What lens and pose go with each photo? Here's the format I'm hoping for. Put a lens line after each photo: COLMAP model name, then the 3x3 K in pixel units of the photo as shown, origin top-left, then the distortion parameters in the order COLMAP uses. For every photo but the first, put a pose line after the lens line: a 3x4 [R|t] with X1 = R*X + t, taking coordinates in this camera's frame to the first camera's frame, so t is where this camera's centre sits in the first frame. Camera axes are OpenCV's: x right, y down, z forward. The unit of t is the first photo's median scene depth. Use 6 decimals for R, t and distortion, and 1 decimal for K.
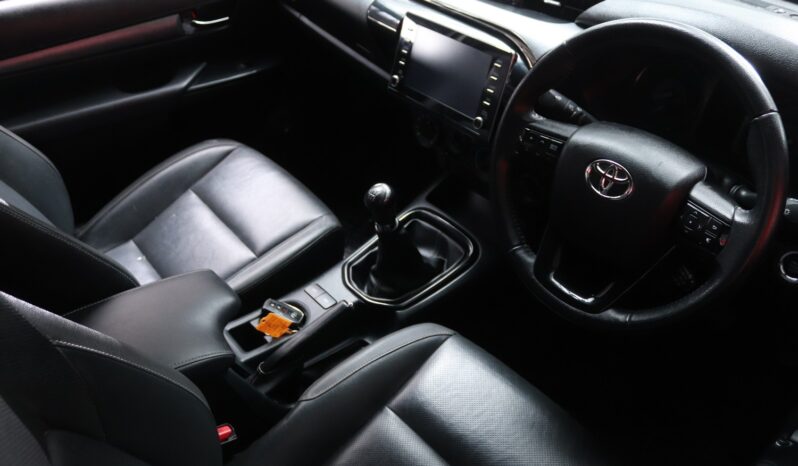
lens RADIAL K [[645.9, 0, 399.0], [0, 645.9, 233.0], [0, 0, 1]] dist [-0.080726, 0.000254]
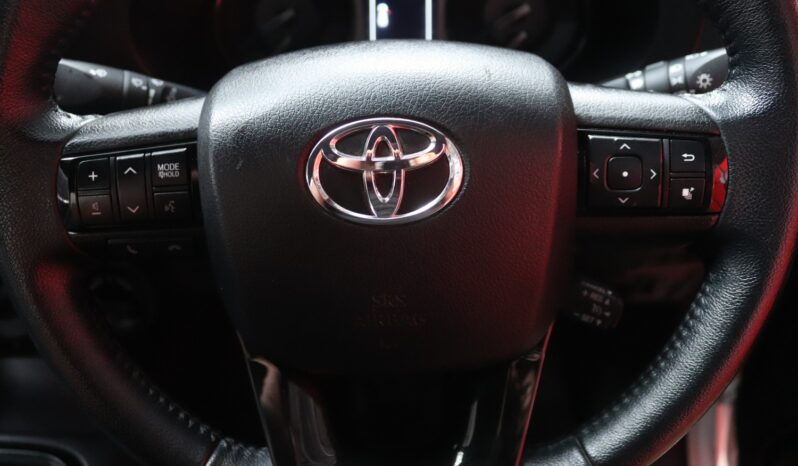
lens RADIAL K [[645.9, 0, 399.0], [0, 645.9, 233.0], [0, 0, 1]] dist [-0.080726, 0.000254]
pose [[0.656272, -0.426529, 0.622399, 0.090486], [0.481948, 0.871651, 0.089165, -0.073288], [-0.580546, 0.241447, 0.777605, 0.657729]]
